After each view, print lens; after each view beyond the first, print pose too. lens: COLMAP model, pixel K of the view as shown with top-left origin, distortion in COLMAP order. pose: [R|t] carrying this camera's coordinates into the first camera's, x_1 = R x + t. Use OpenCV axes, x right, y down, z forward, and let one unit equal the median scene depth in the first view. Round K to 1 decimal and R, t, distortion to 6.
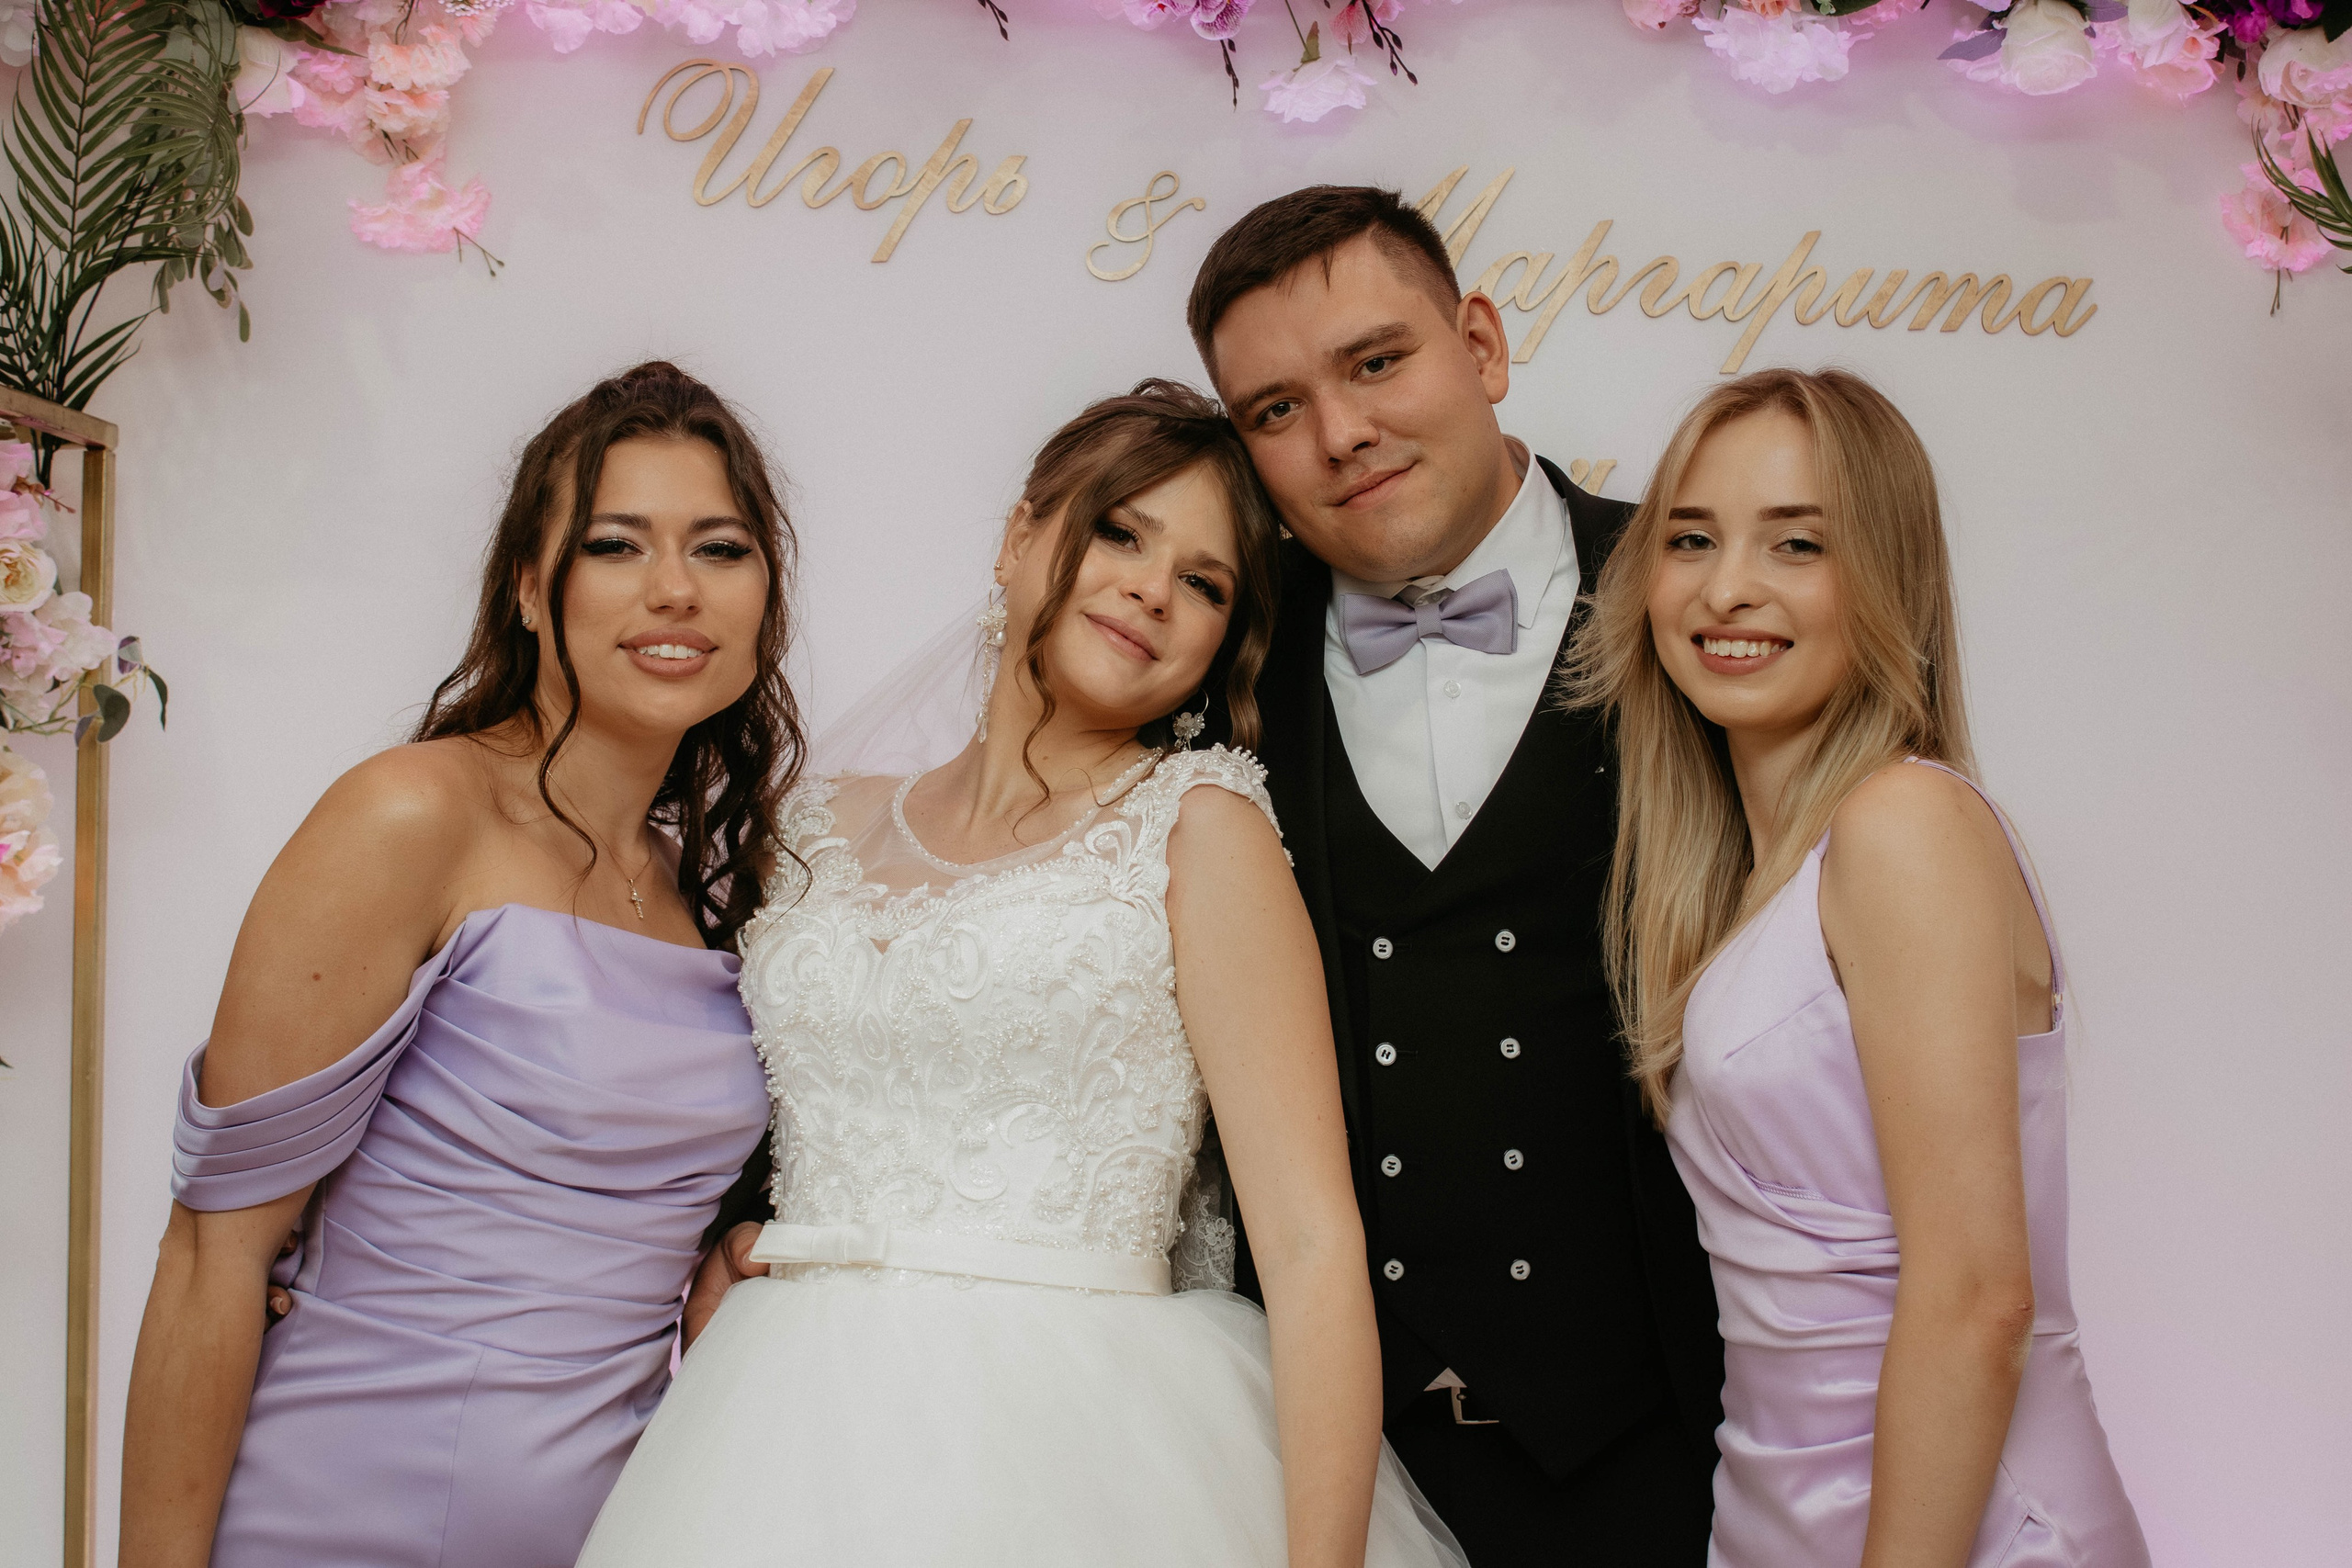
lens RADIAL K [[3324.9, 0, 1178.8], [0, 3324.9, 800.5], [0, 0, 1]] dist [-0.012657, 0.000000]
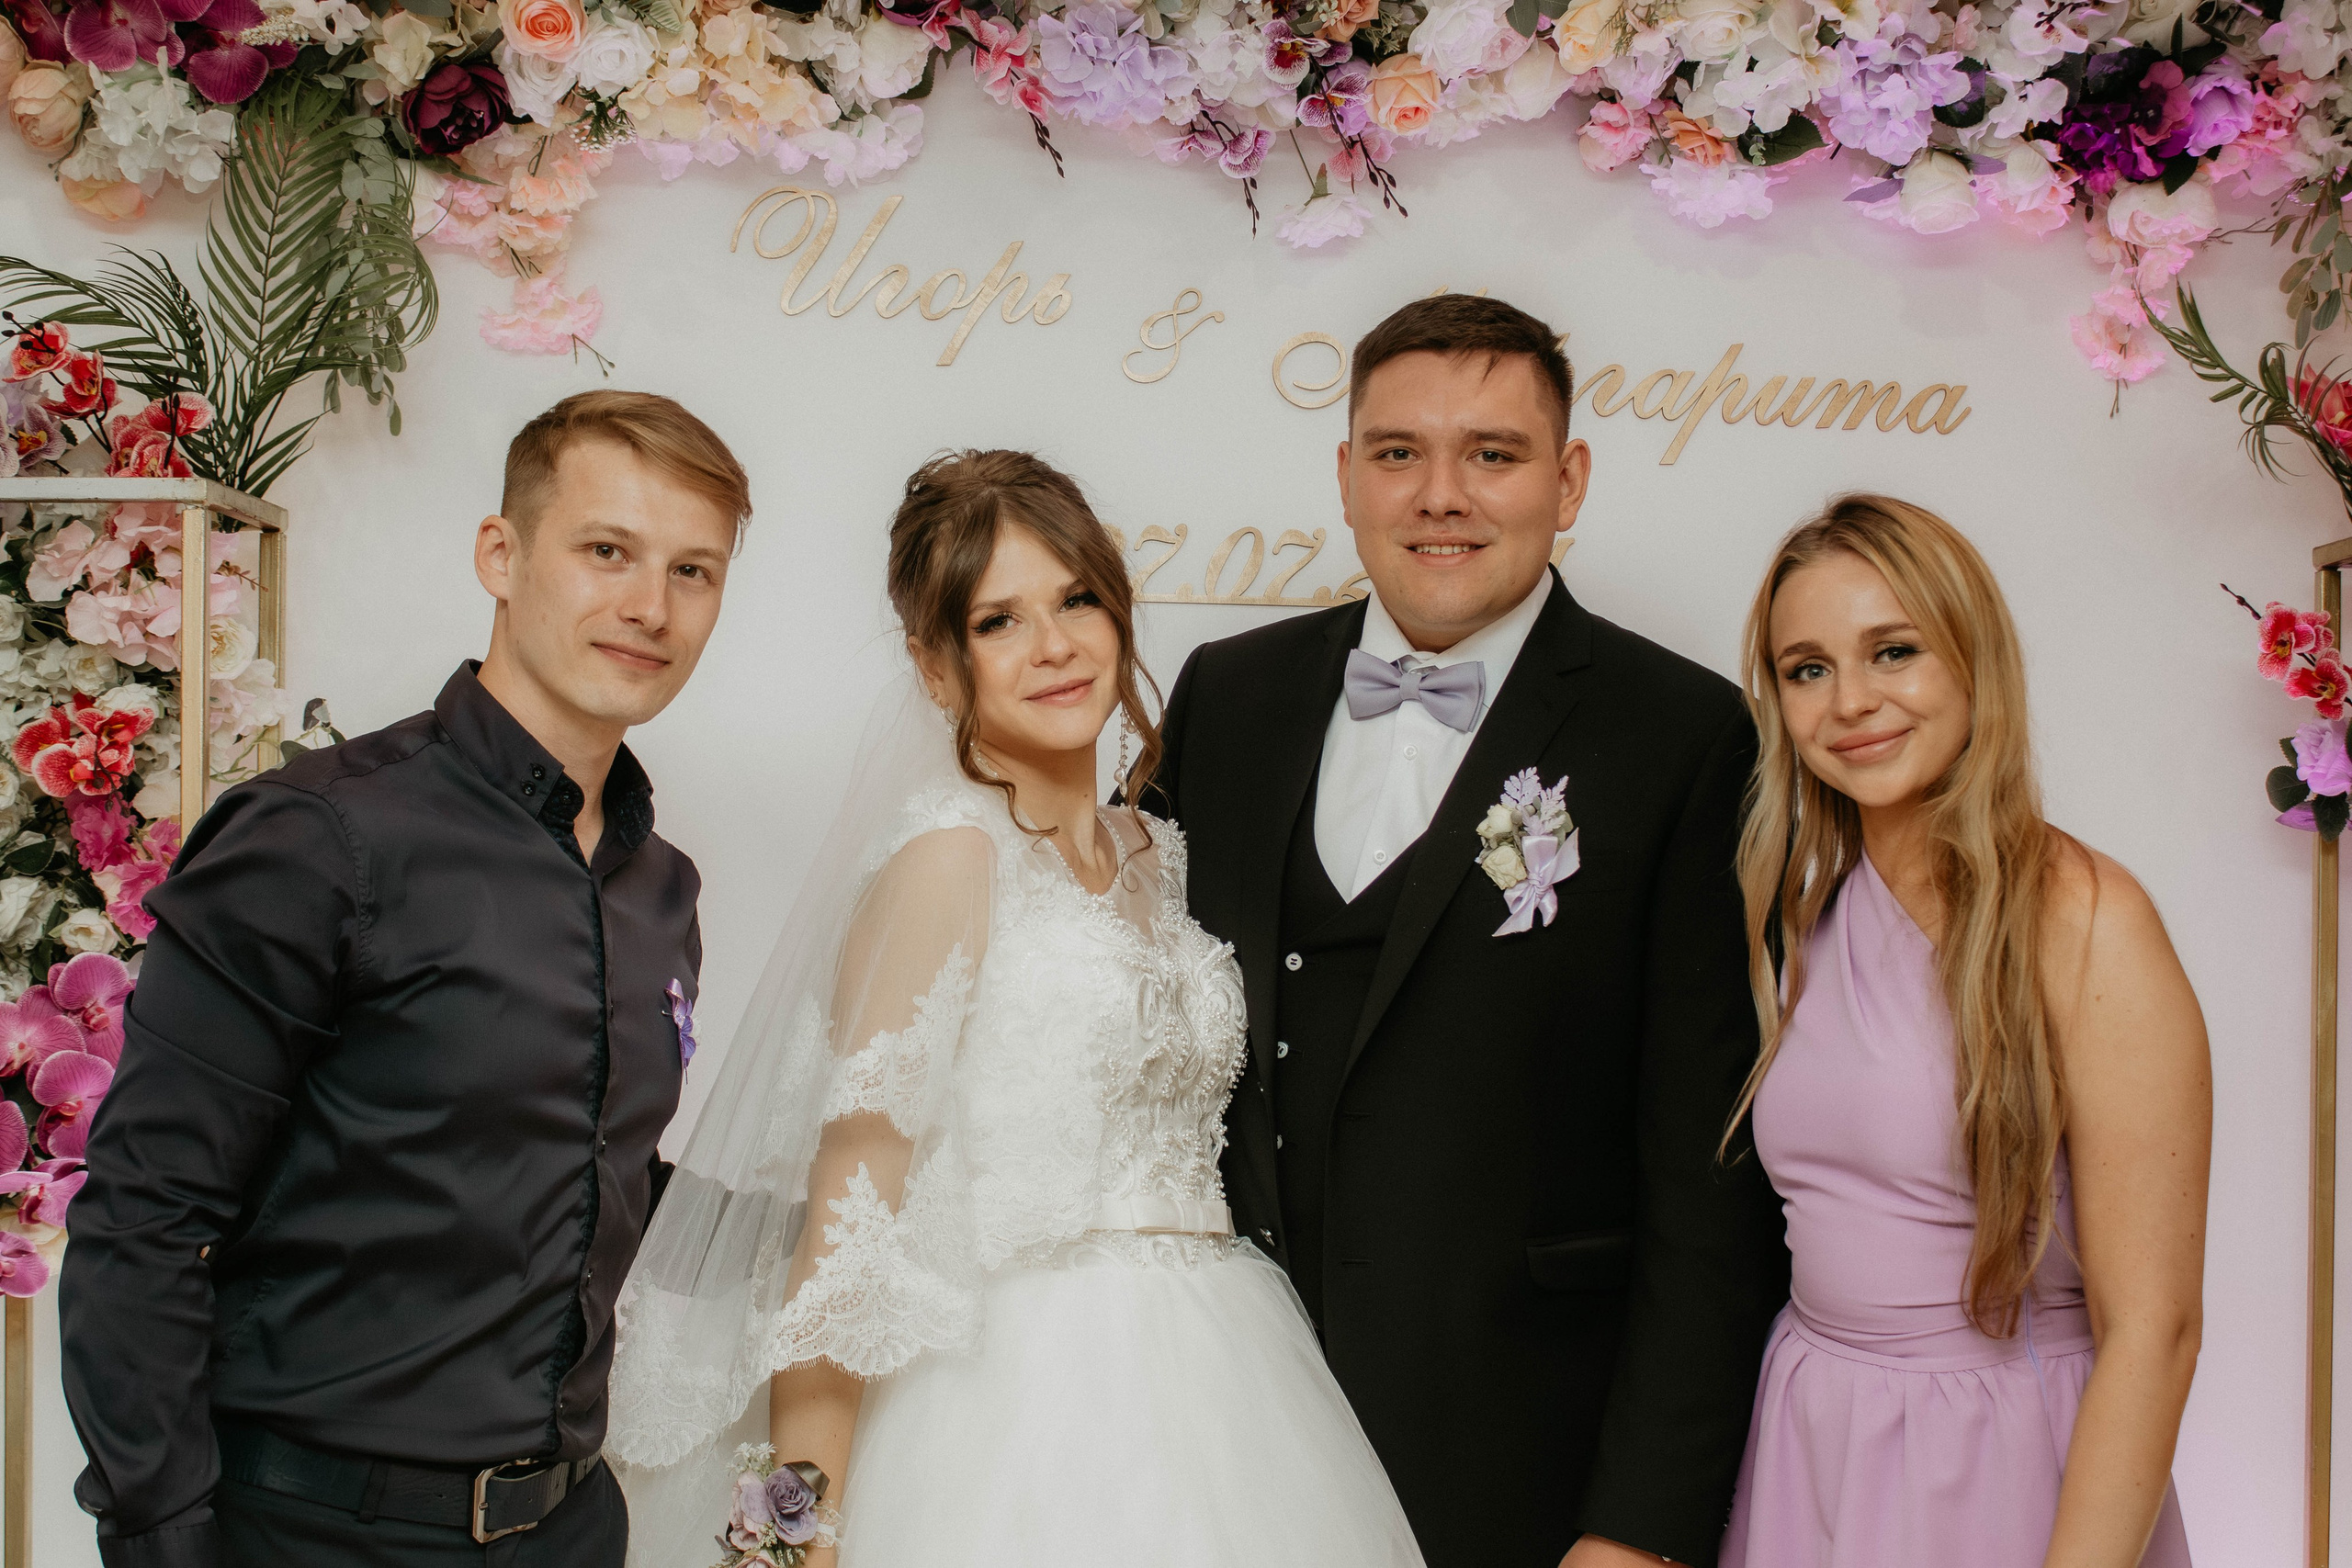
lens RADIAL K [[3170.9, 0, 1165.0], [0, 3170.9, 781.8], [0, 0, 1]] dist [-0.030571, 0.000000]
pose [[0.995913, -0.005292, 0.090162, -0.114387], [0.004443, 0.999944, 0.009620, -0.027913], [-0.090207, -0.009180, 0.995881, -0.102863]]
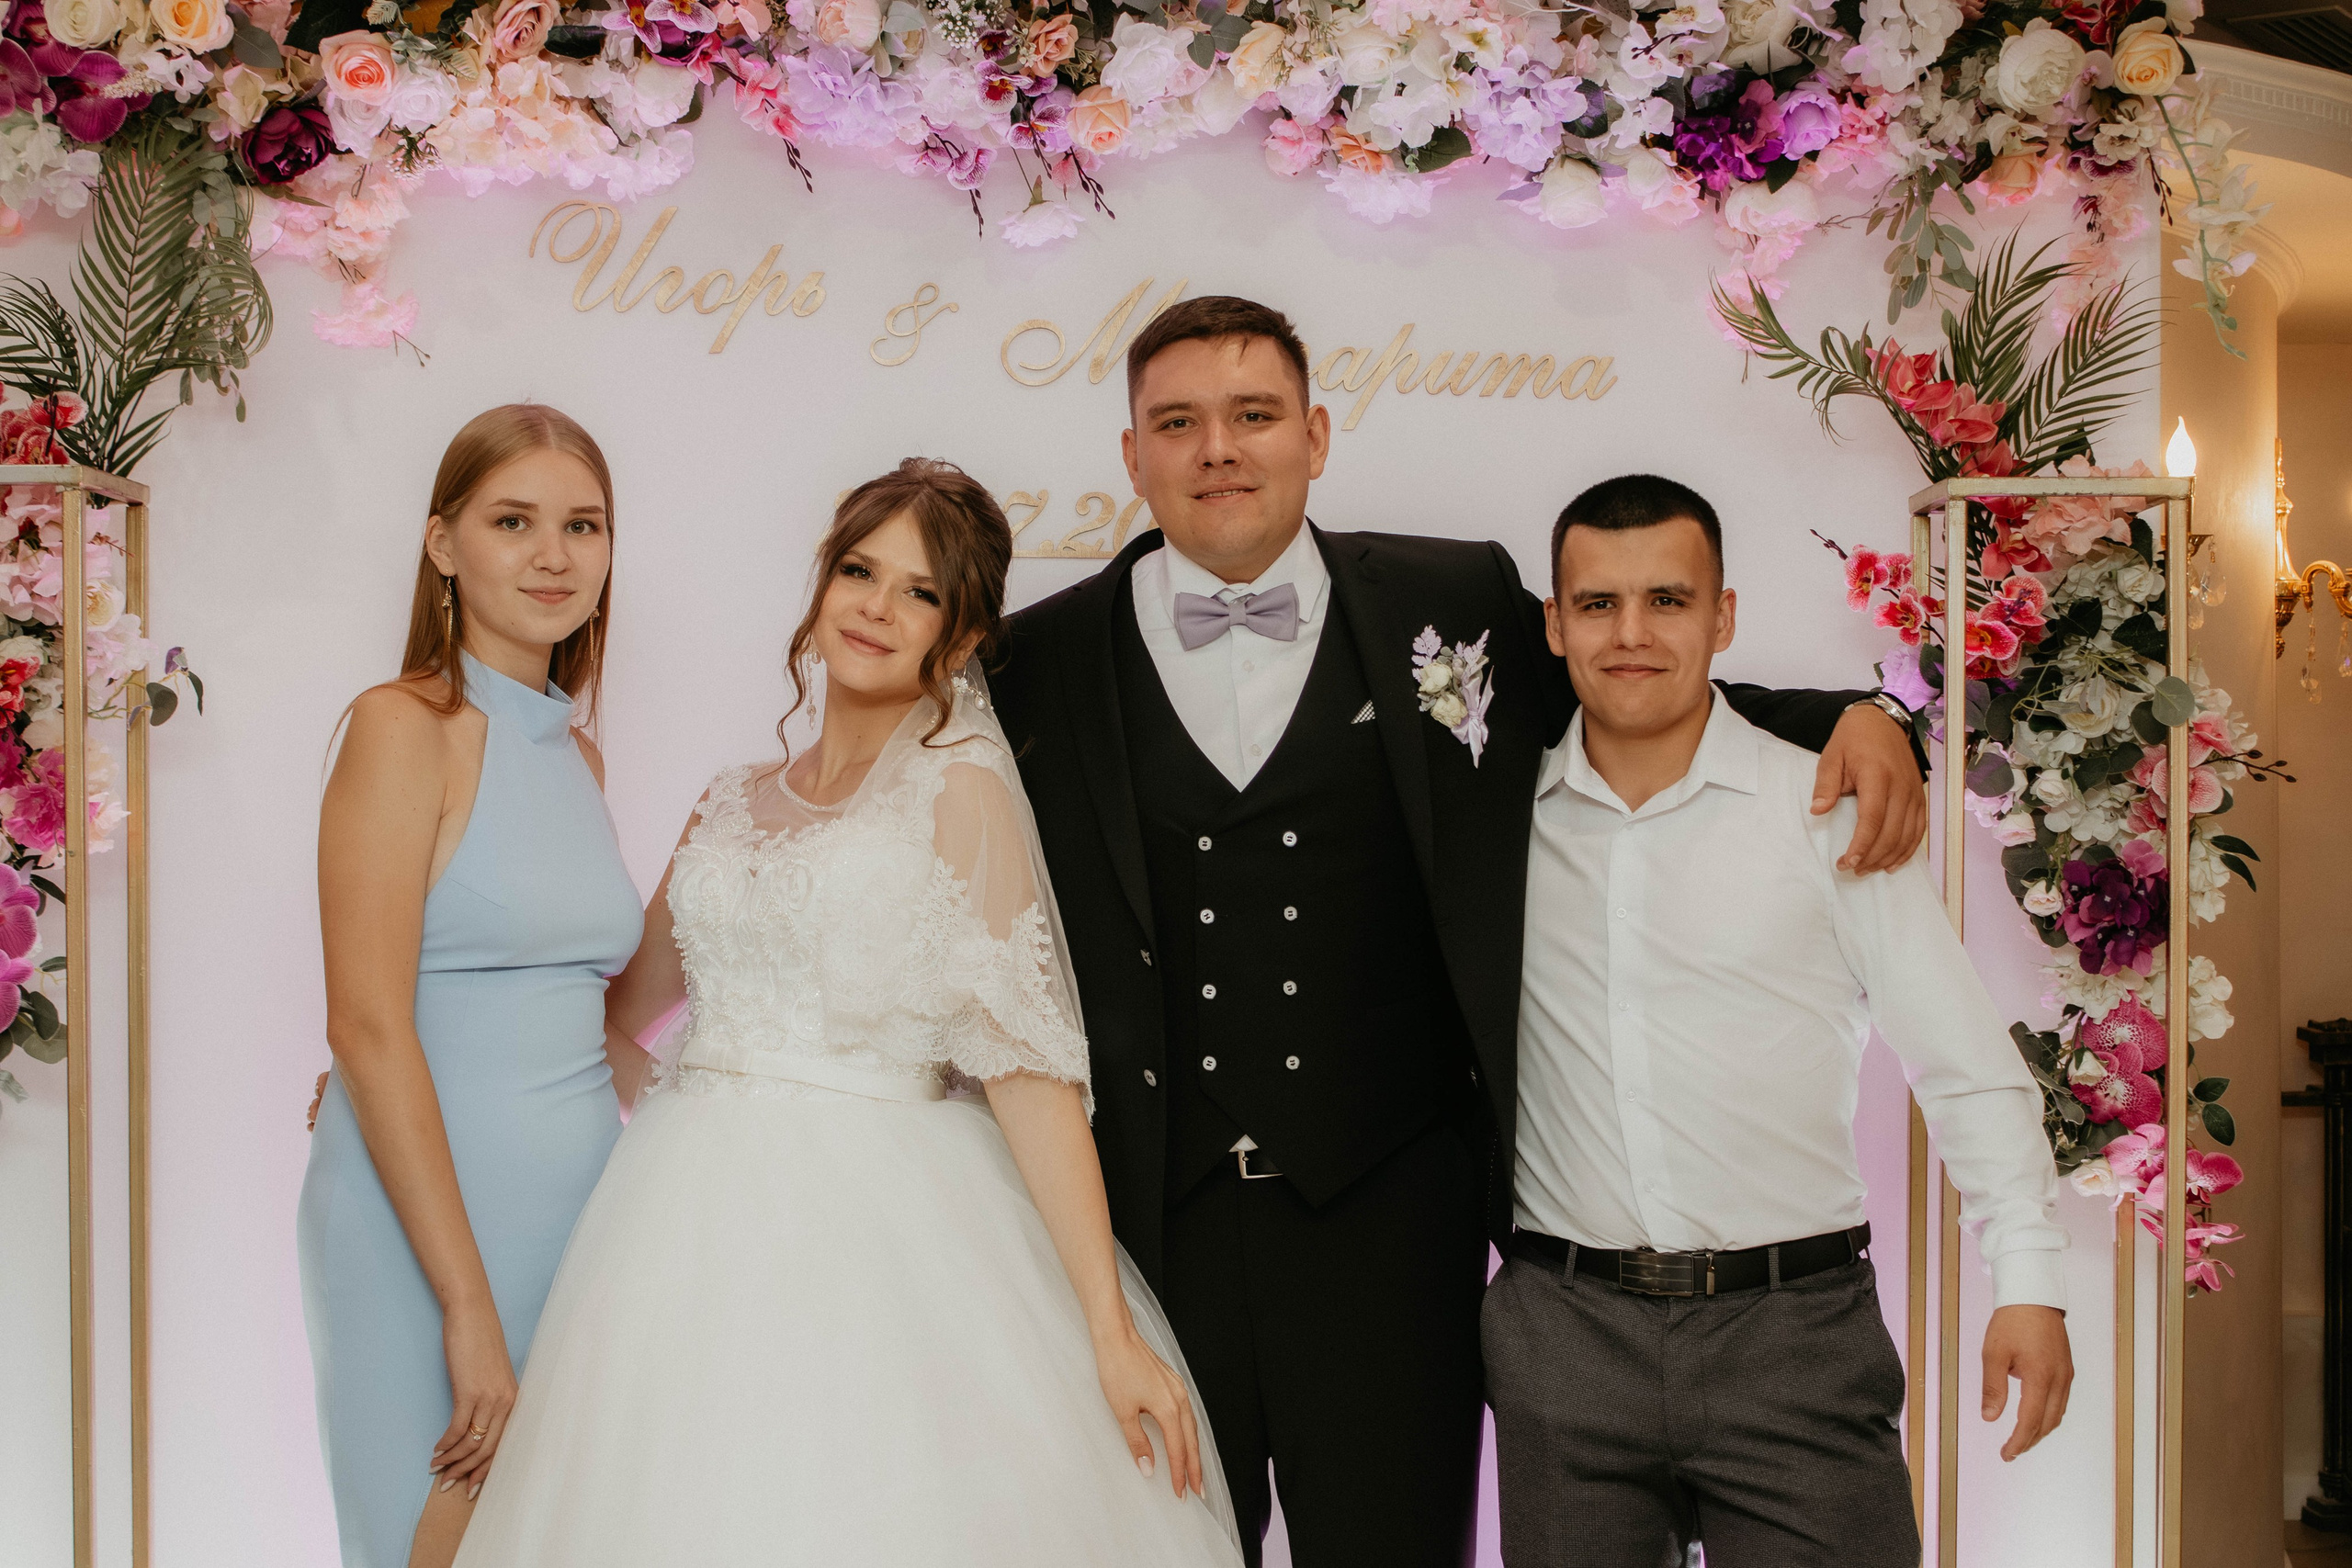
lens RADIAL K [[3741.9, 0, 1157.6], [0, 3741.9, 753.5], [0, 0, 1]] dist [0.002193, 0.000000]
pose [[0.996138, -0.016464, 0.086247, -0.045642], [0.015271, 0.999779, 0.014464, -0.020489], [-0.086466, -0.013091, 0.996169, -0.516696]]
